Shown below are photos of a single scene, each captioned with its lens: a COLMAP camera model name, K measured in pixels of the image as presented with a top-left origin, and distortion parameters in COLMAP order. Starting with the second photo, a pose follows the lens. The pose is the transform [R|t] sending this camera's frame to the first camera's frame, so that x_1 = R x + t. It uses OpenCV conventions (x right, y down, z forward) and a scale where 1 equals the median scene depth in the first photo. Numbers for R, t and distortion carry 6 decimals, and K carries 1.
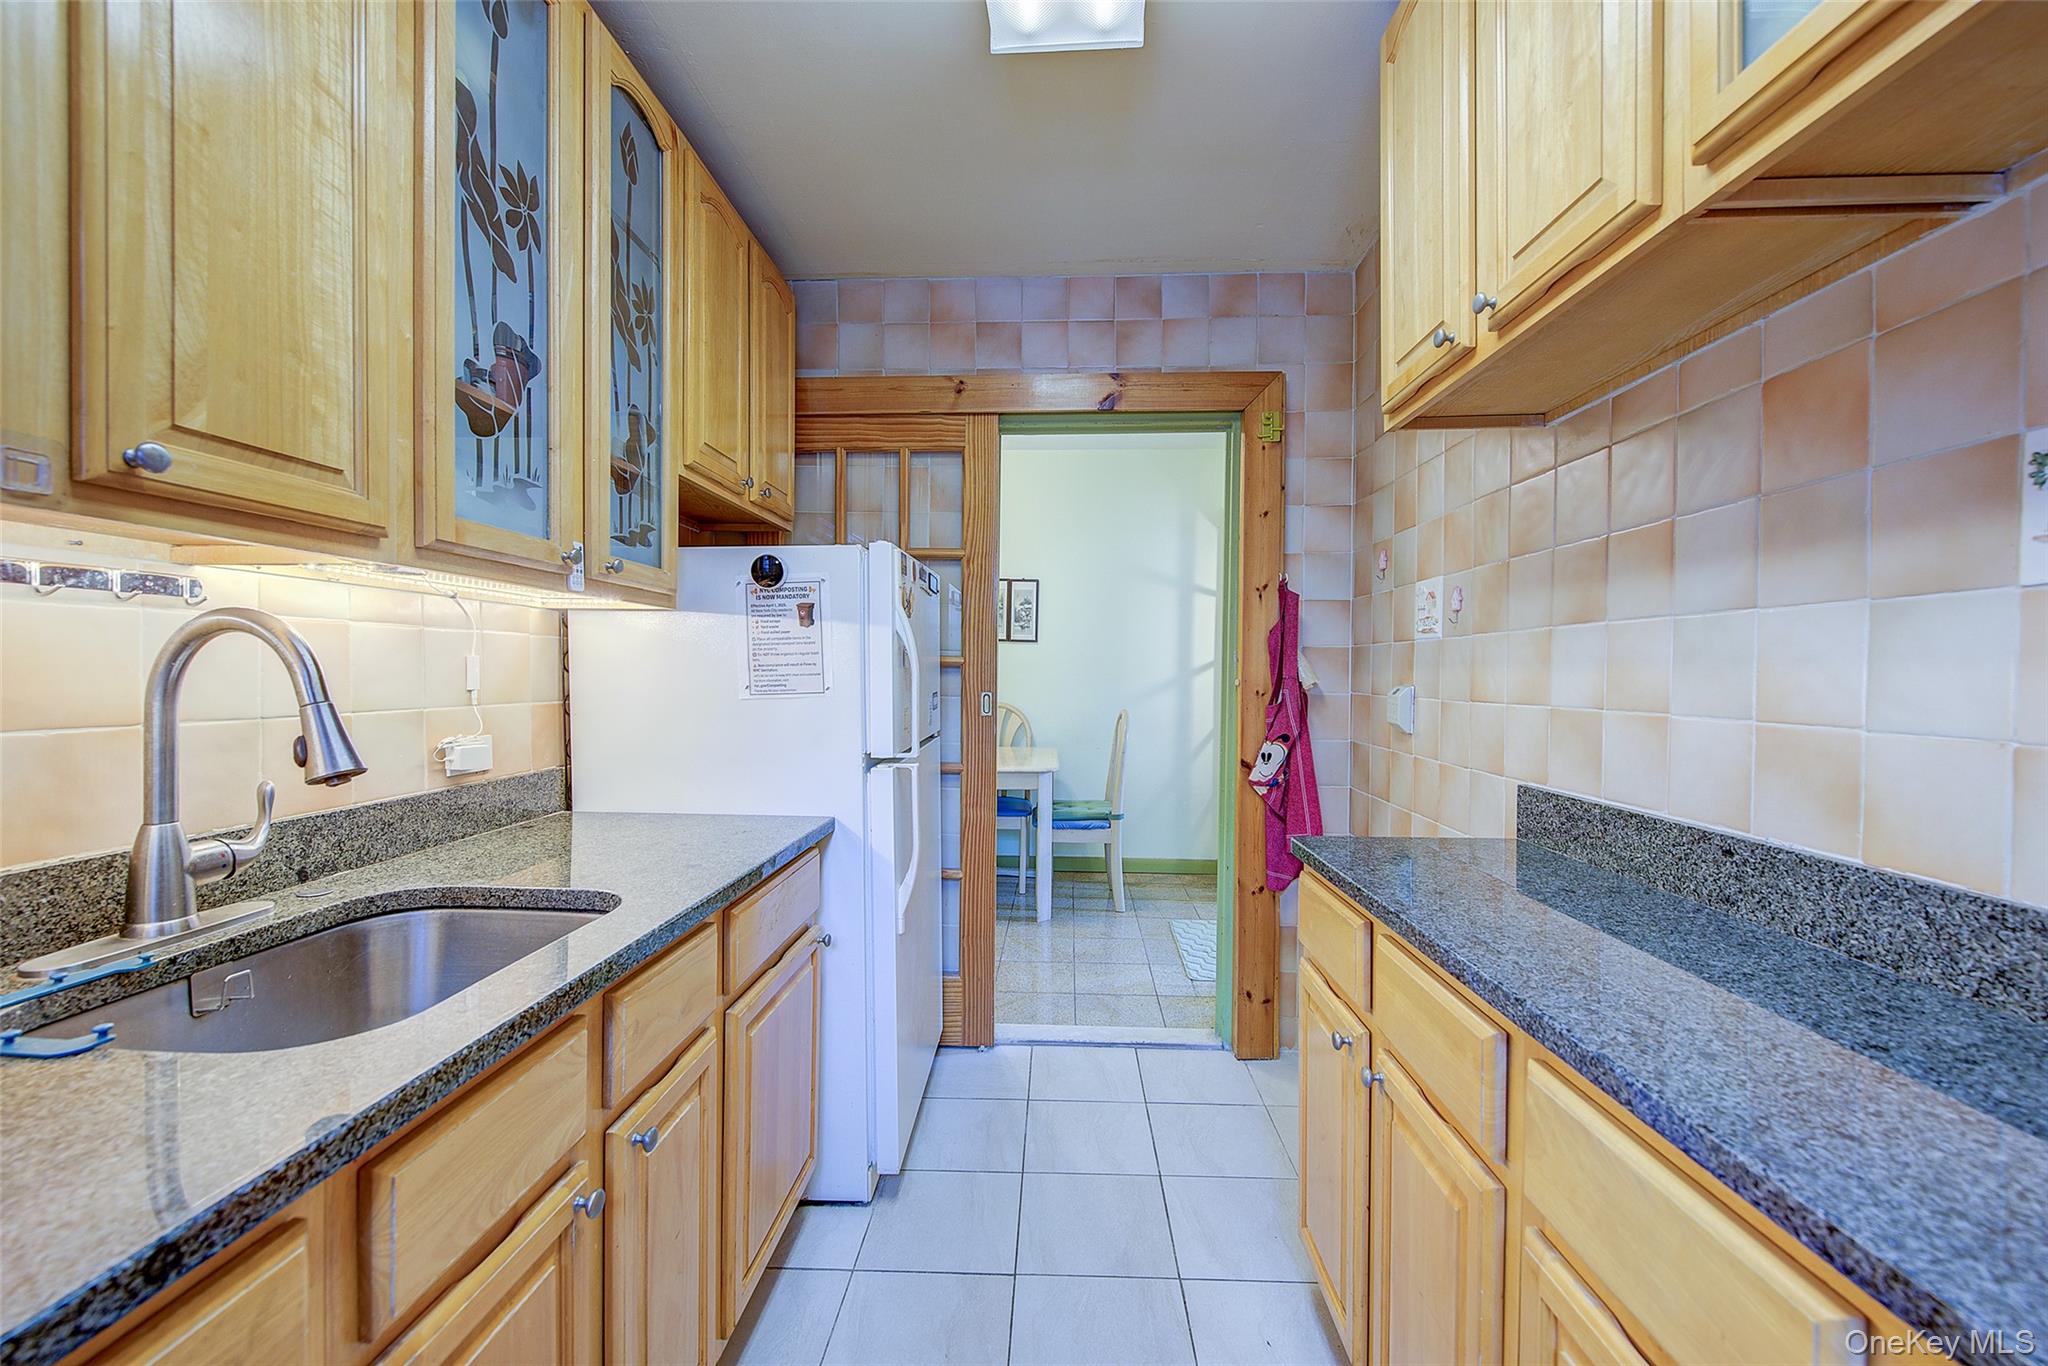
lens RADIAL K [[813.3, 0, 1032.0], [0, 813.3, 670.7], [0, 0, 1]] dist [-0.001154, -0.000189]
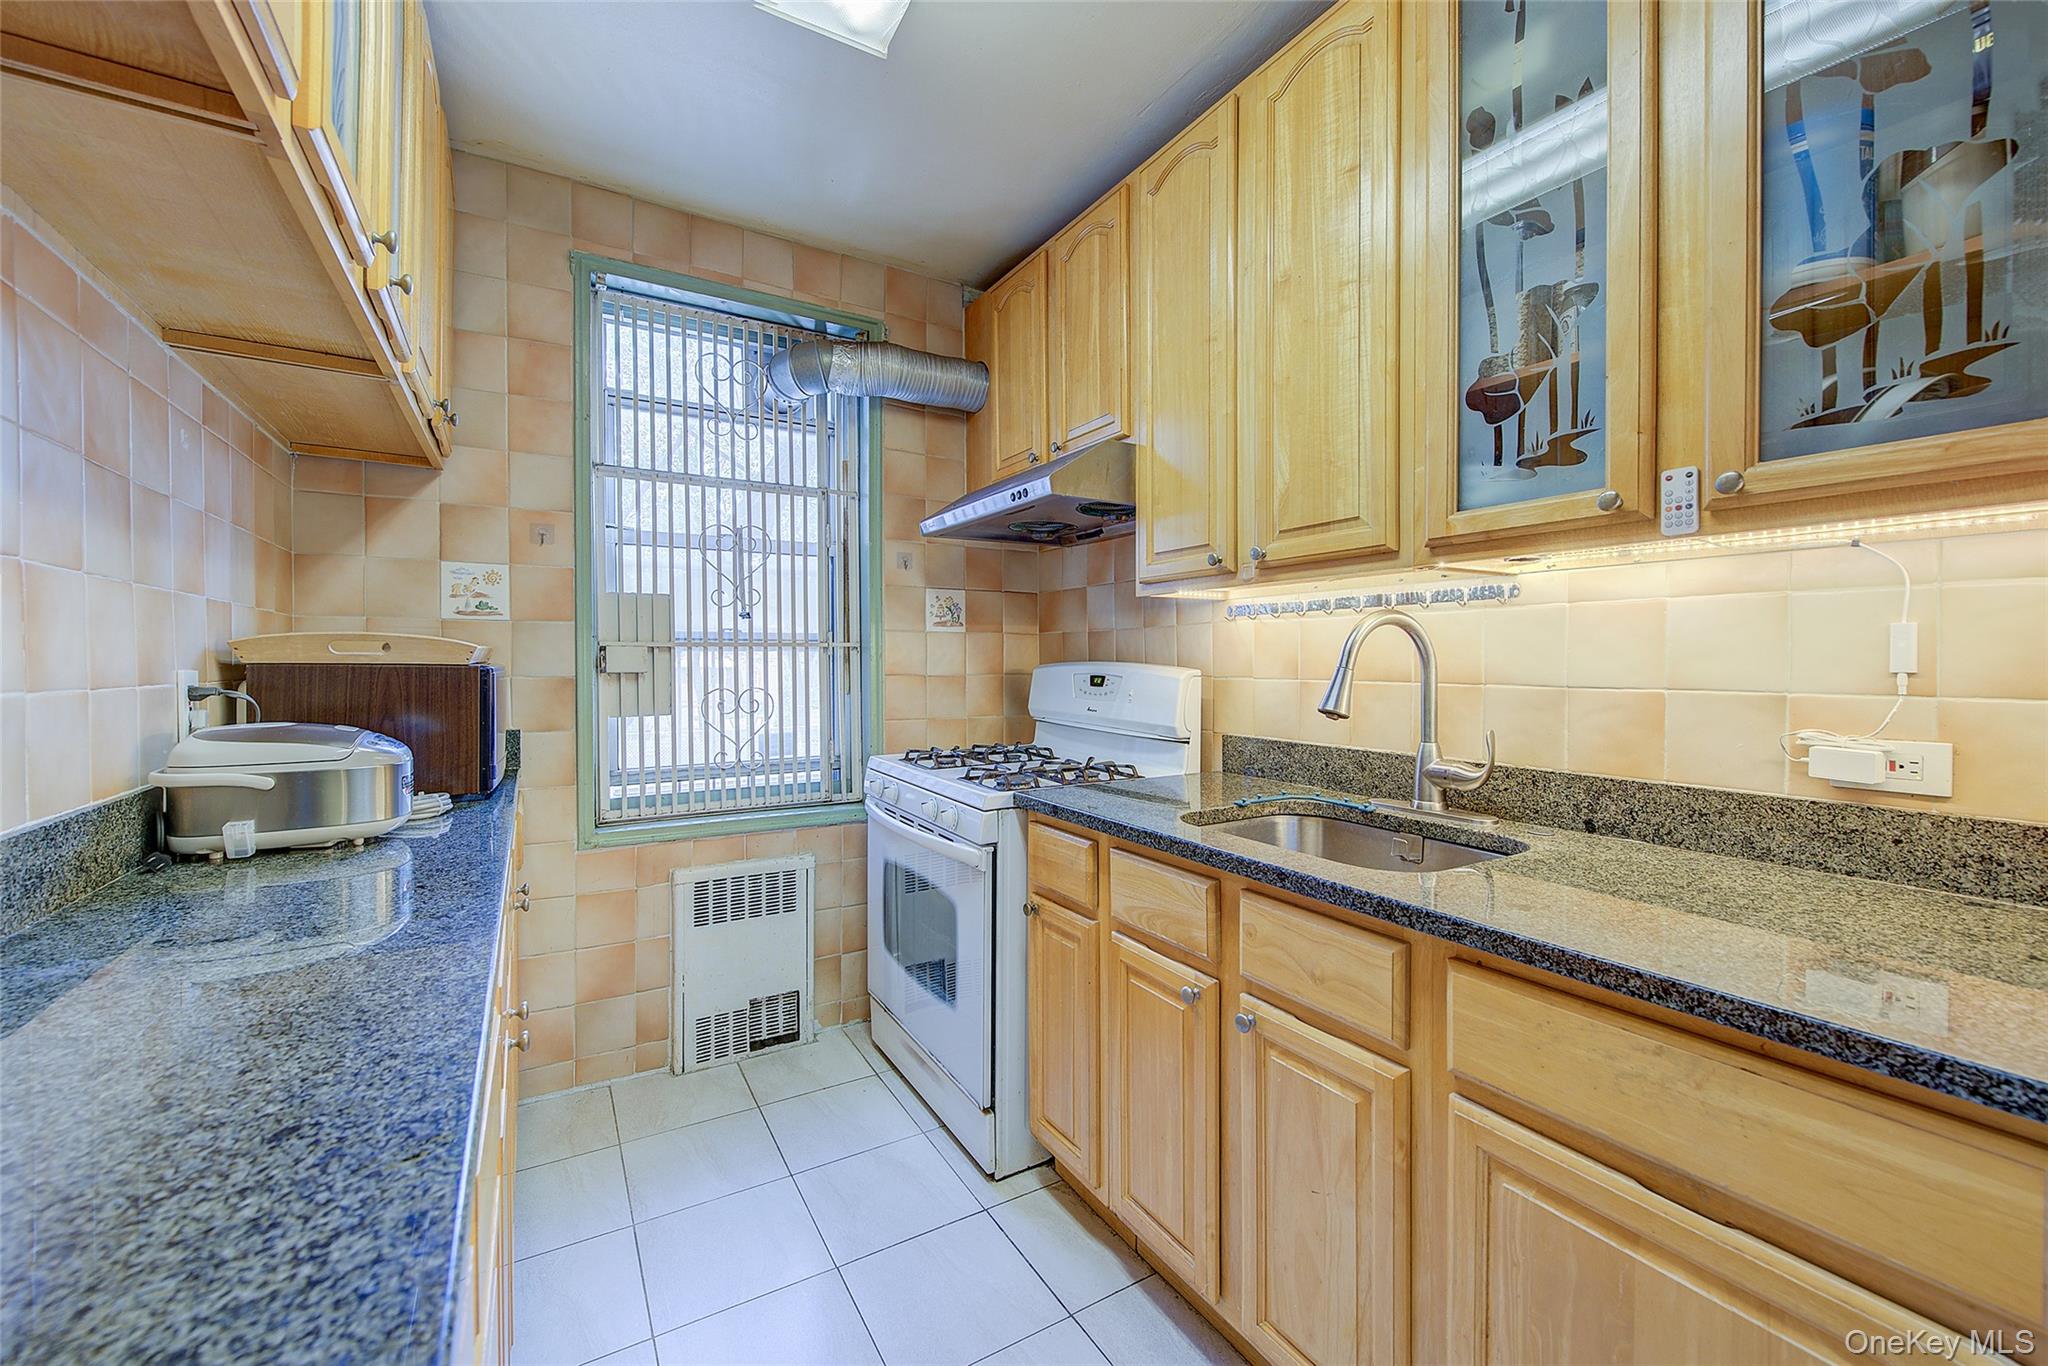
lens RADIAL K [[813.3, 0, 1032.0], [0, 813.3, 670.7], [0, 0, 1]] dist [-0.001154, -0.000189]
pose [[-0.836950, 0.001428, -0.547278, 0.383124], [-0.004225, 0.999950, 0.009069, 0.023905], [0.547264, 0.009903, -0.836902, 1.489734]]
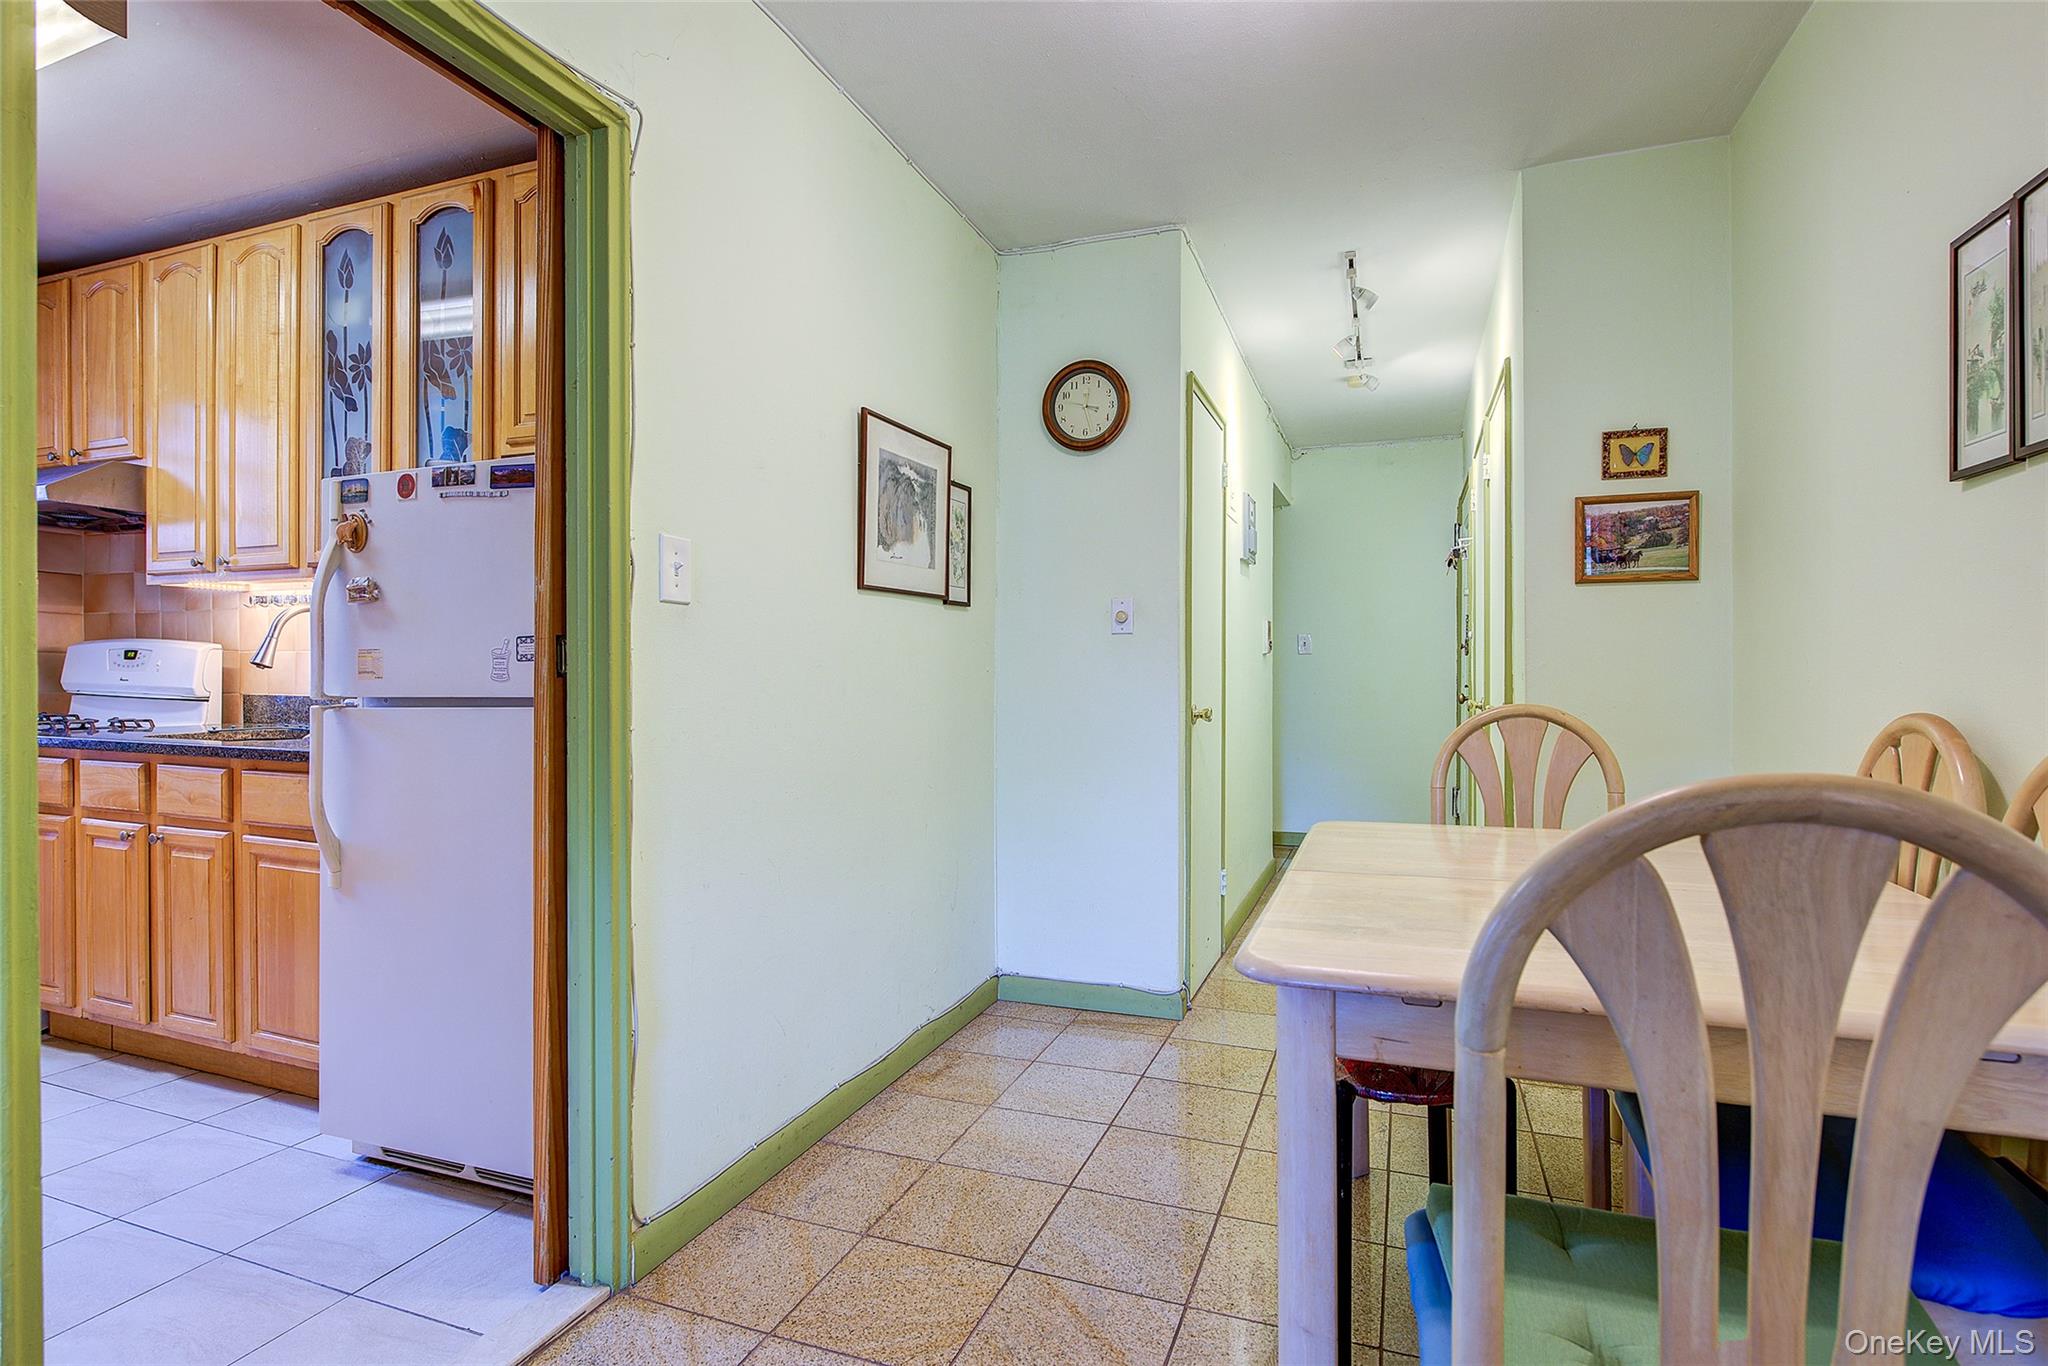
lens RADIAL K [[993.4, 0, 1024.0], [0, 993.4, 683.0], [0, 0, 1]] dist [0.000115, -0.000056]
pose [[-0.323299, -0.003091, -0.946292, 1.014942], [-0.009295, 0.999957, -0.000090, 0.122663], [0.946251, 0.008767, -0.323314, 3.228553]]
